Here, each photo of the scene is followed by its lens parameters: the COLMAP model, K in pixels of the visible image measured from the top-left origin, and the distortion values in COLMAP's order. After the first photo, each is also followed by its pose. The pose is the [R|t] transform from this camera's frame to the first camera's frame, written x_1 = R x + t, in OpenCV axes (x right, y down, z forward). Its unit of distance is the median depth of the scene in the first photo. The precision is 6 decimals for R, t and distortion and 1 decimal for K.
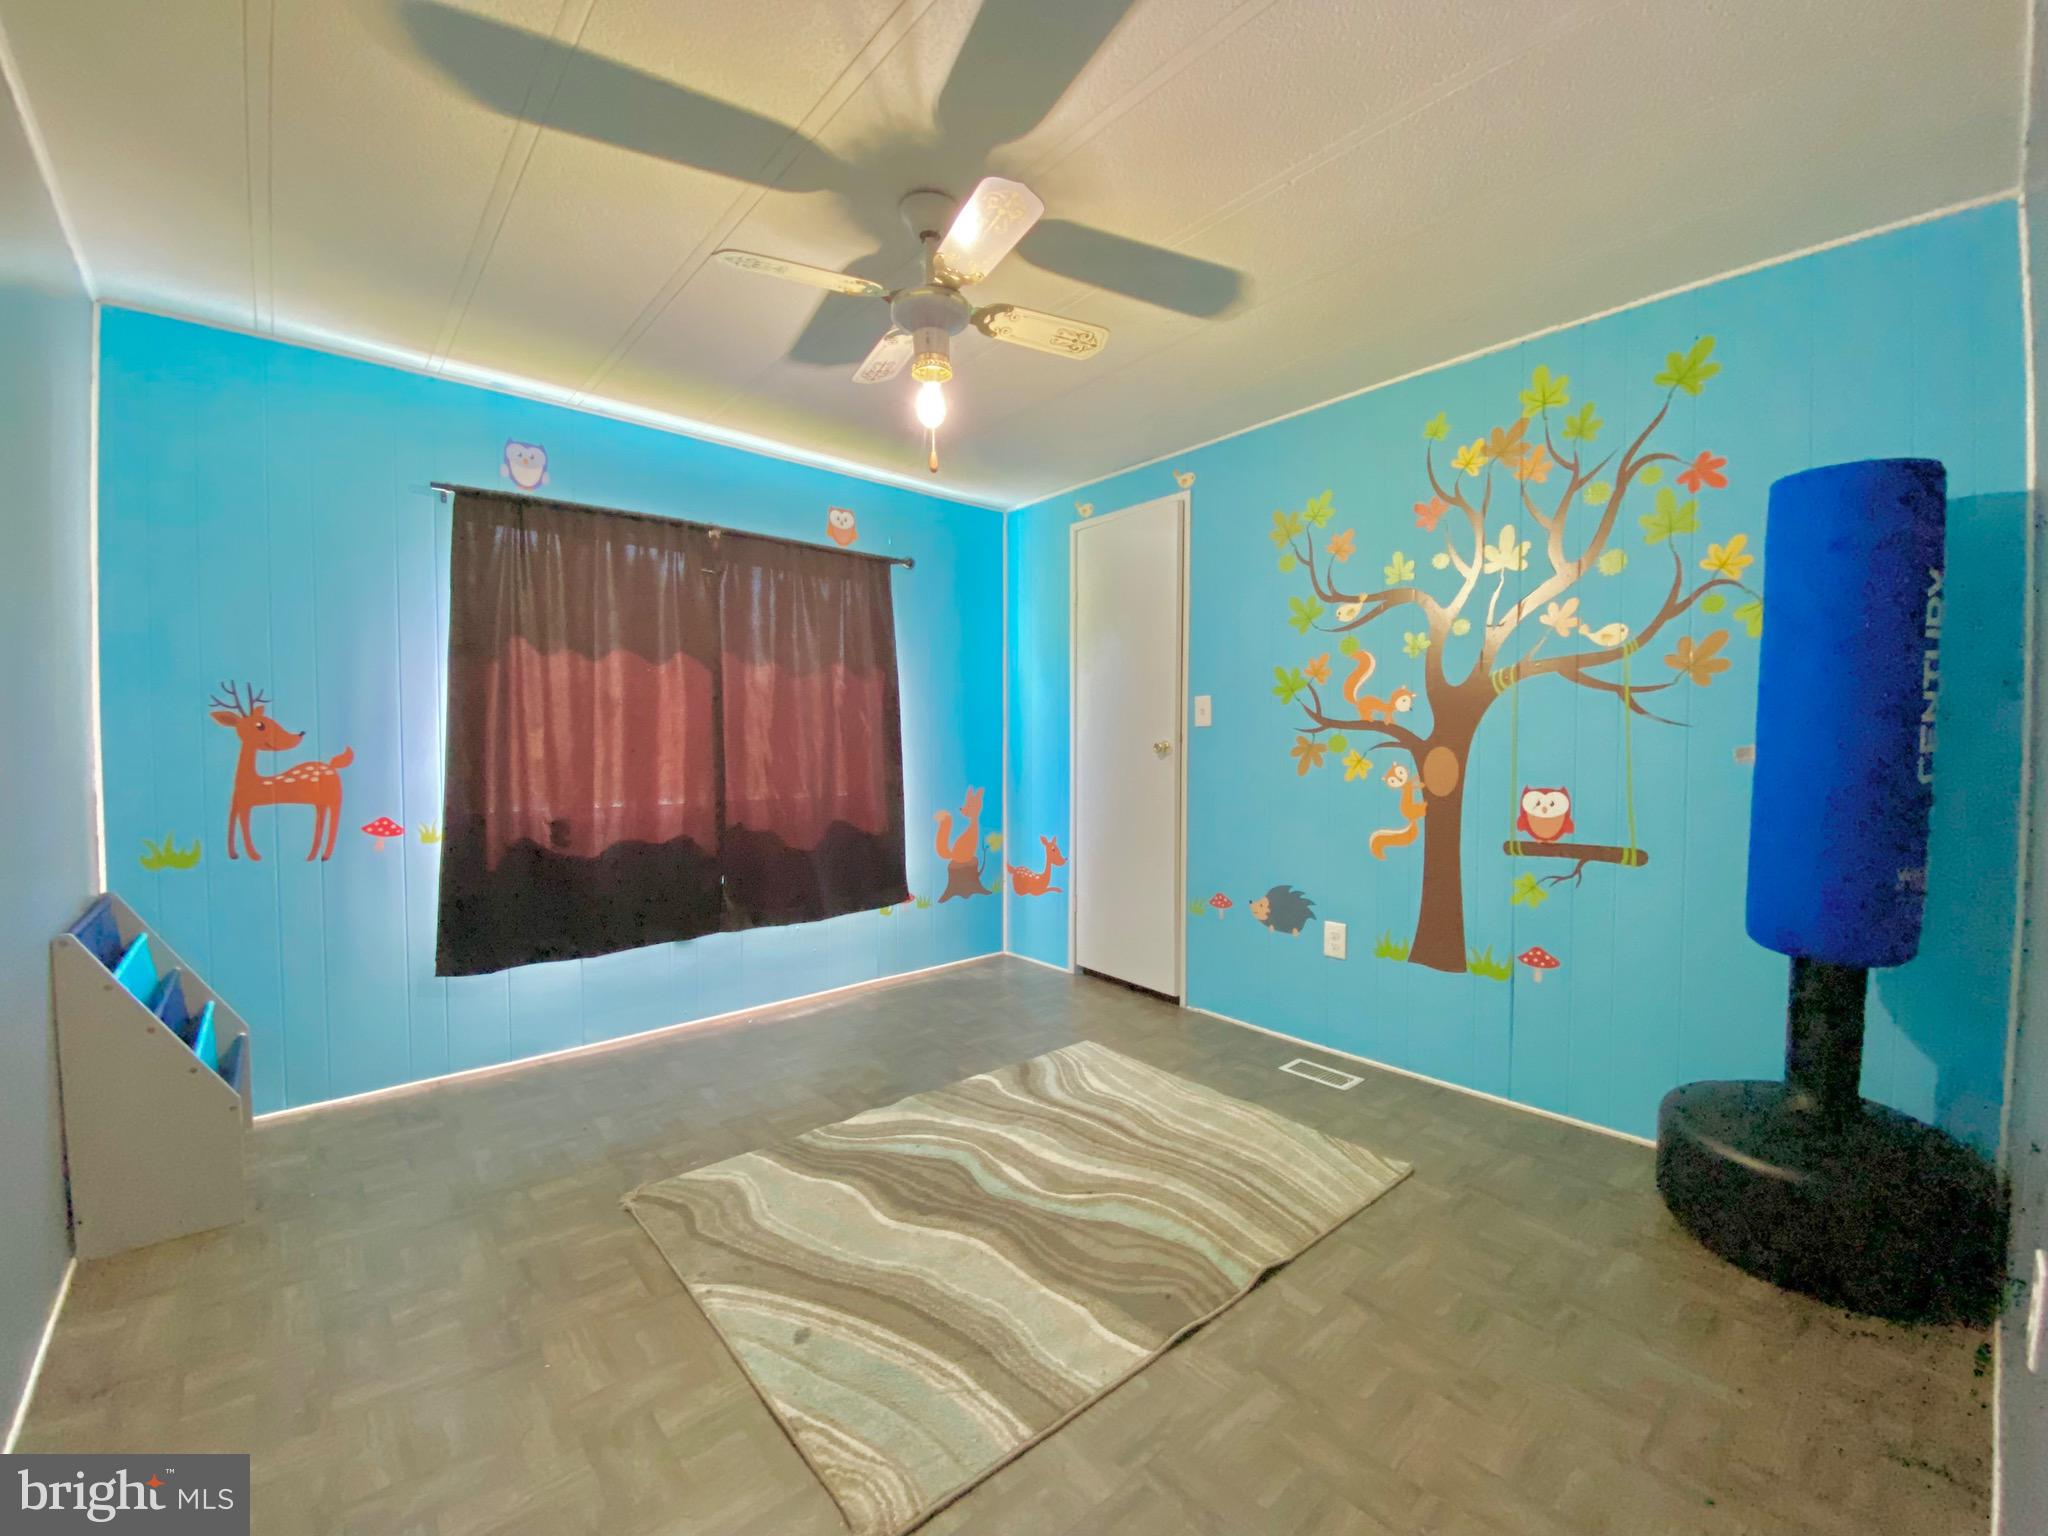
lens RADIAL K [[851.9, 0, 1011.3], [0, 851.9, 765.9], [0, 0, 1]] dist [0.023902, -0.021292]
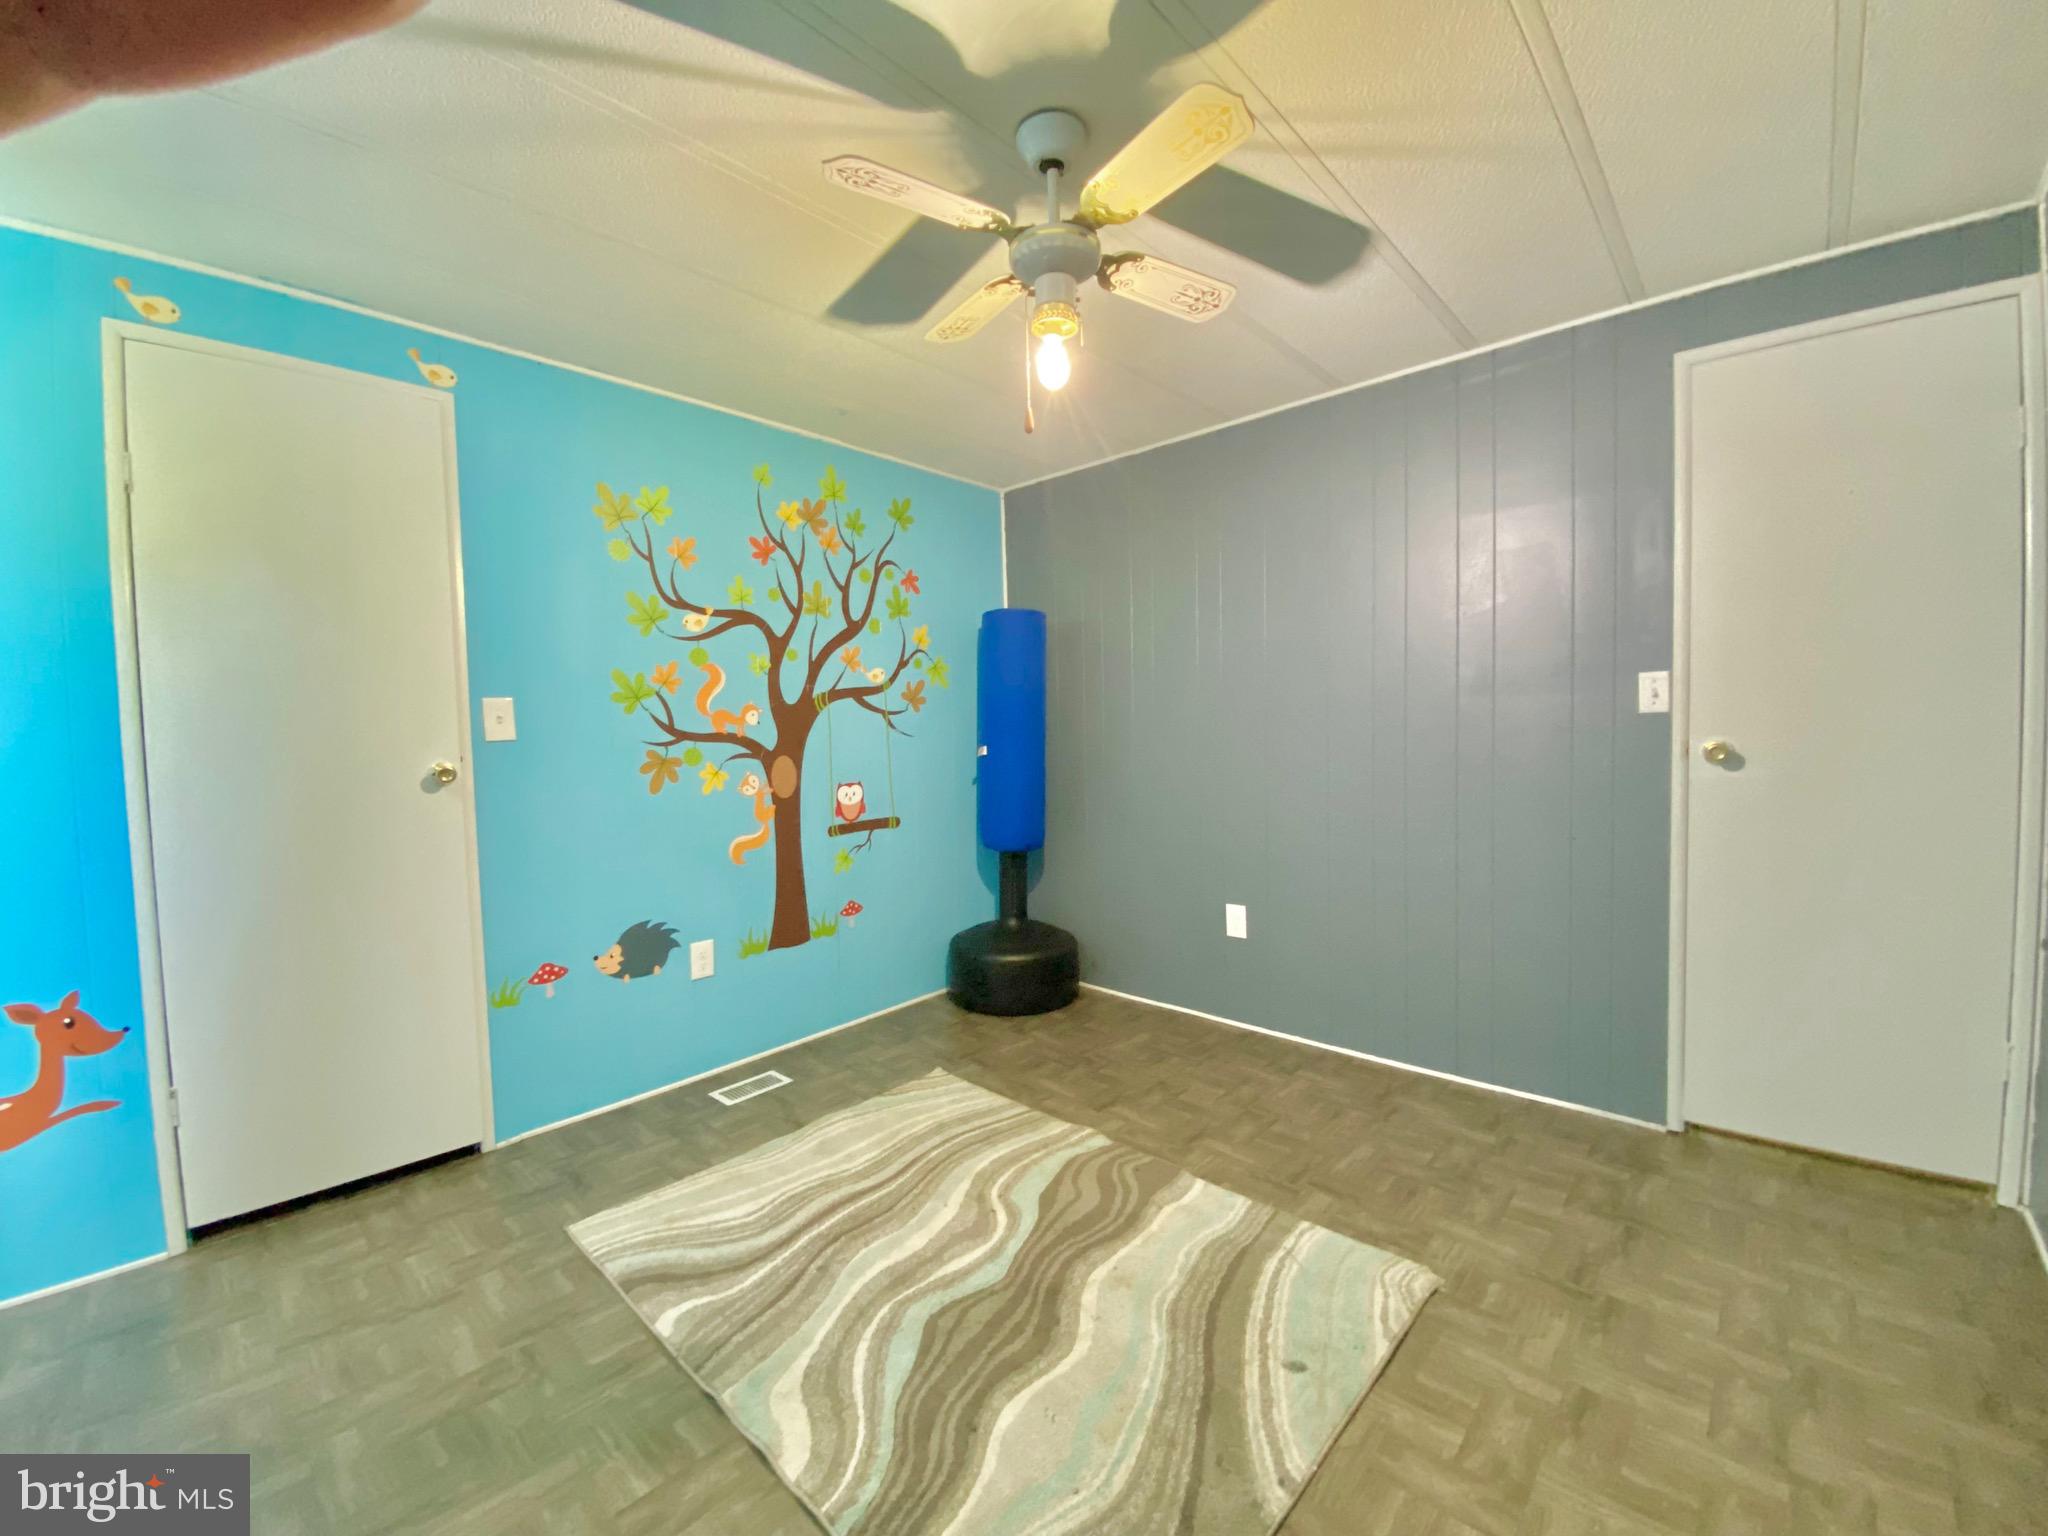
lens RADIAL K [[854.8, 0, 1013.8], [0, 854.8, 764.3], [0, 0, 1]] dist [0.054521, -0.041224]
pose [[-0.141759, -0.037096, 0.989206, -0.739799], [0.053633, 0.997542, 0.045095, -0.049686], [-0.988447, 0.059447, -0.139421, 0.911837]]
